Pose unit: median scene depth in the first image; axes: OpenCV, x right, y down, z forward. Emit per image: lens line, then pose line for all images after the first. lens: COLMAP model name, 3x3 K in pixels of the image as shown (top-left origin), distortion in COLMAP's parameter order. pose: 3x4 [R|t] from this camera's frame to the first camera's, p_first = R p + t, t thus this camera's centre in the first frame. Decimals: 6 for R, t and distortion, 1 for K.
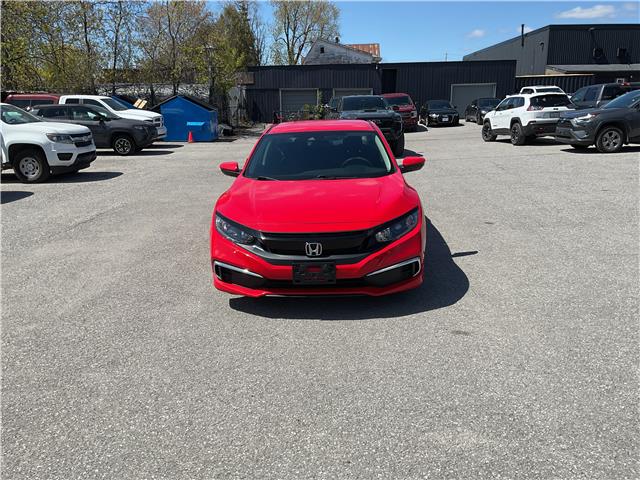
lens RADIAL K [[526.8, 0, 322.3], [0, 526.8, 234.9], [0, 0, 1]] dist [0.062910, -0.119131]
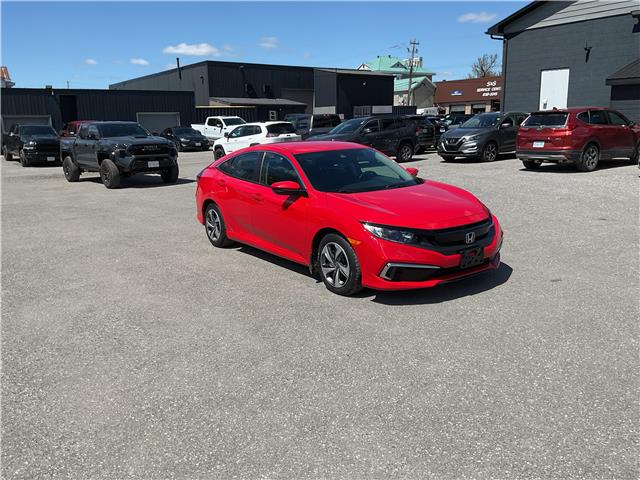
lens RADIAL K [[526.8, 0, 321.0], [0, 526.8, 245.9], [0, 0, 1]] dist [0.062910, -0.119131]
pose [[0.784399, -0.135343, 0.605311, -0.224696], [0.155853, 0.987600, 0.018856, -0.006947], [-0.600357, 0.079549, 0.795766, 0.045543]]
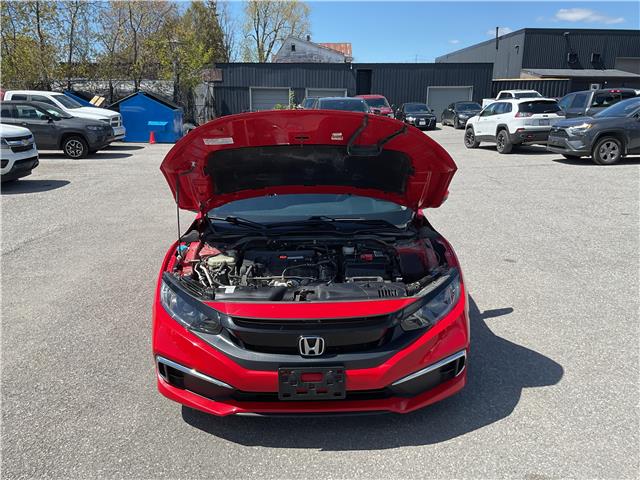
lens RADIAL K [[526.8, 0, 321.7], [0, 526.8, 239.0], [0, 0, 1]] dist [0.062910, -0.119131]
pose [[0.998324, 0.004522, 0.057687, -0.008952], [-0.005036, 0.999949, 0.008771, -0.023336], [-0.057645, -0.009047, 0.998296, 0.075092]]
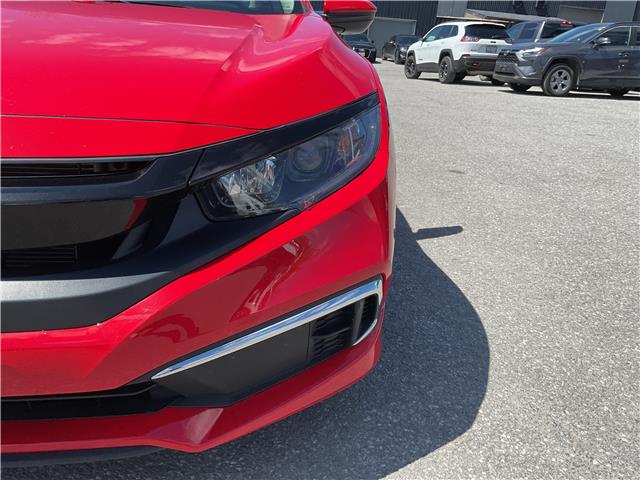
lens RADIAL K [[526.8, 0, 318.9], [0, 526.8, 239.0], [0, 0, 1]] dist [0.062910, -0.119131]
pose [[0.983783, 0.032106, 0.176468, 0.023709], [-0.051583, 0.992929, 0.106919, -0.000949], [-0.171787, -0.114288, 0.978482, 0.167895]]
